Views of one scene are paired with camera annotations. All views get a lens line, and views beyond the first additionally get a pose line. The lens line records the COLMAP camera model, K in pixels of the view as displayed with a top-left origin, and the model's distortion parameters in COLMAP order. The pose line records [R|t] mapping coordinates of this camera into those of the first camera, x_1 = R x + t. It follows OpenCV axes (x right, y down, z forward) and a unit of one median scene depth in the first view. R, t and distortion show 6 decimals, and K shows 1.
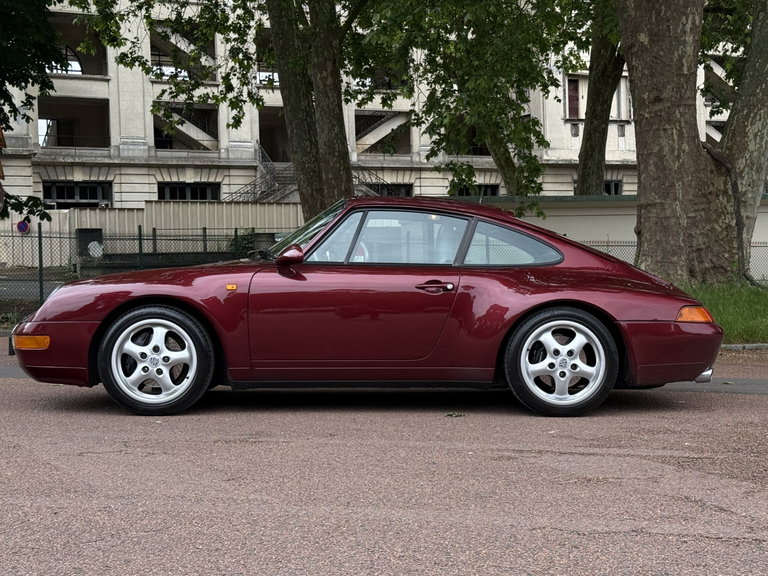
lens RADIAL K [[1290.8, 0, 417.6], [0, 1290.8, 294.6], [0, 0, 1]] dist [0.126724, 0.000000]
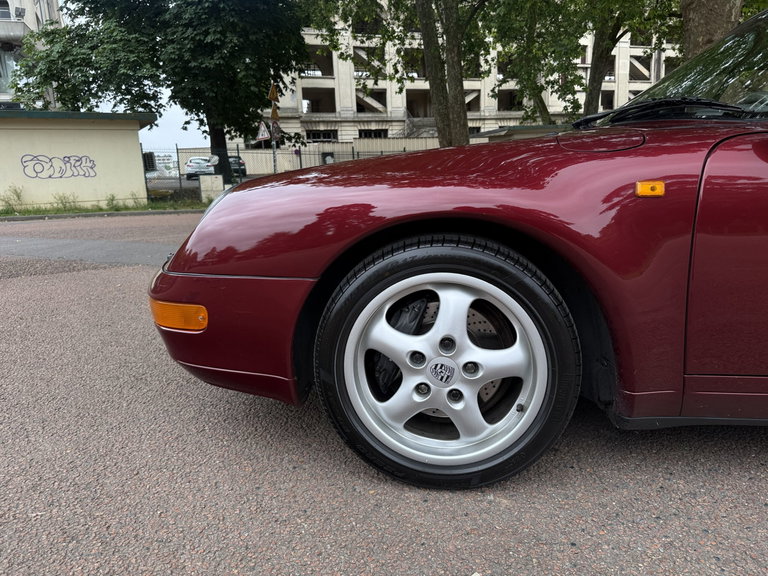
lens RADIAL K [[556.5, 0, 399.9], [0, 556.5, 286.5], [0, 0, 1]] dist [-0.000172, -0.008401]
pose [[0.992156, 0.006314, -0.124845, -0.073493], [0.016779, 0.982959, 0.183058, -0.003347], [0.123874, -0.183717, 0.975143, 0.313046]]
